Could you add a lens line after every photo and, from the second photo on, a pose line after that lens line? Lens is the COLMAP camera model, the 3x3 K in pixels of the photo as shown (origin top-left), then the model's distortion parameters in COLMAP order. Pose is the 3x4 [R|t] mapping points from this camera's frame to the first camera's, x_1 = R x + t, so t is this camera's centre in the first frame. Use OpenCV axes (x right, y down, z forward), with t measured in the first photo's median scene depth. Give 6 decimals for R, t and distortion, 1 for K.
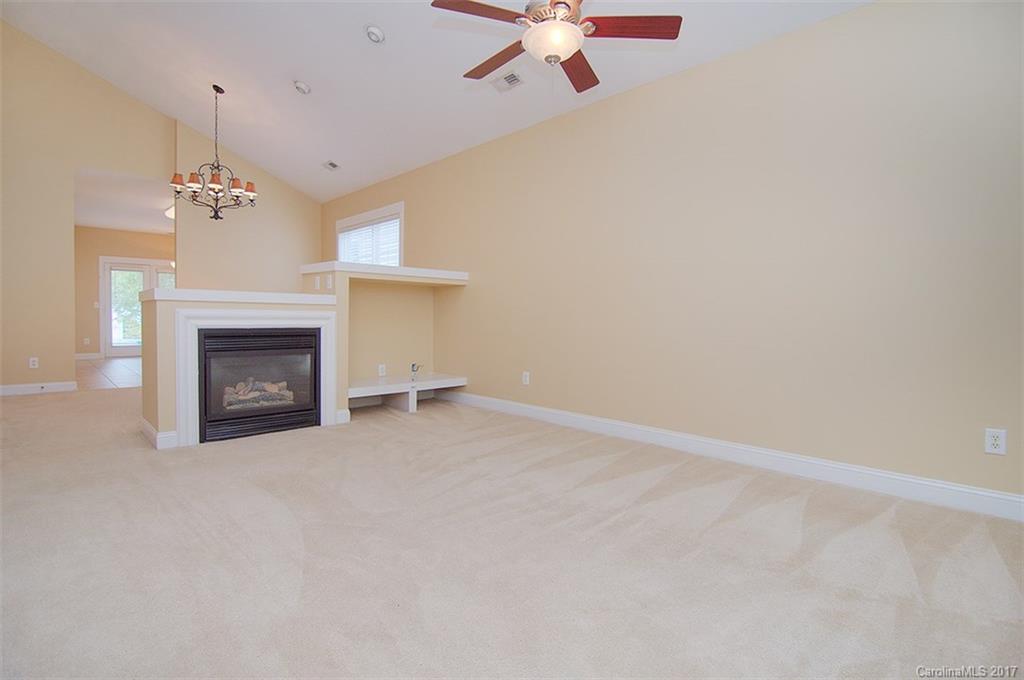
lens RADIAL K [[497.6, 0, 508.1], [0, 497.6, 336.7], [0, 0, 1]] dist [-0.000264, -0.000110]
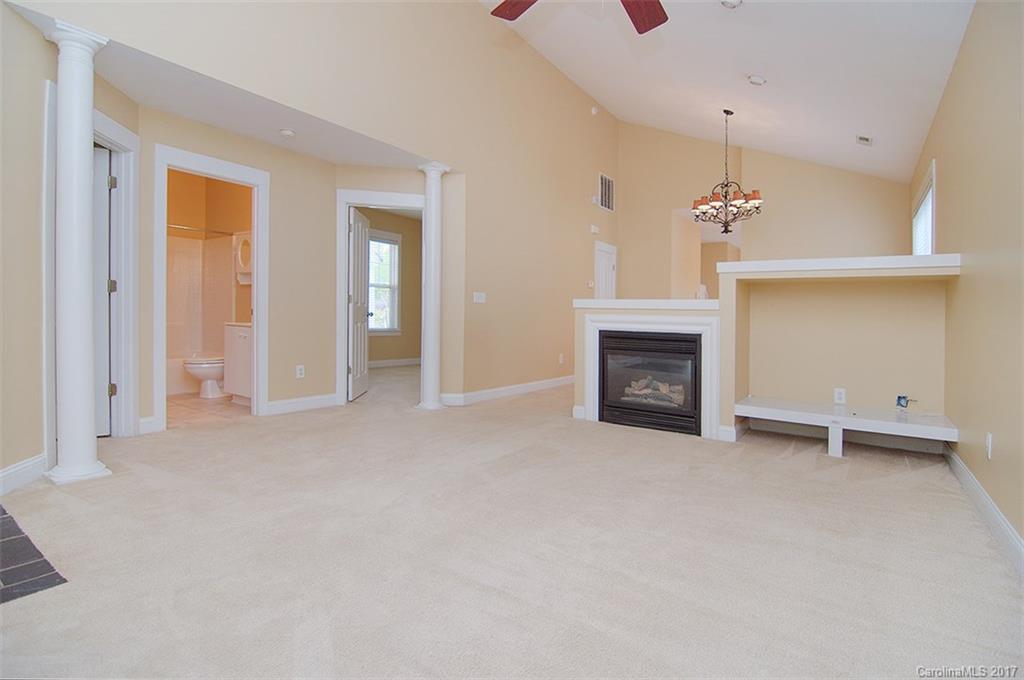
lens RADIAL K [[505.3, 0, 523.9], [0, 505.3, 336.6], [0, 0, 1]] dist [0.000207, -0.000922]
pose [[0.216705, 0.031284, -0.975736, 0.499834], [-0.062390, 0.997887, 0.018138, -0.009178], [0.974242, 0.056945, 0.218199, 0.453969]]
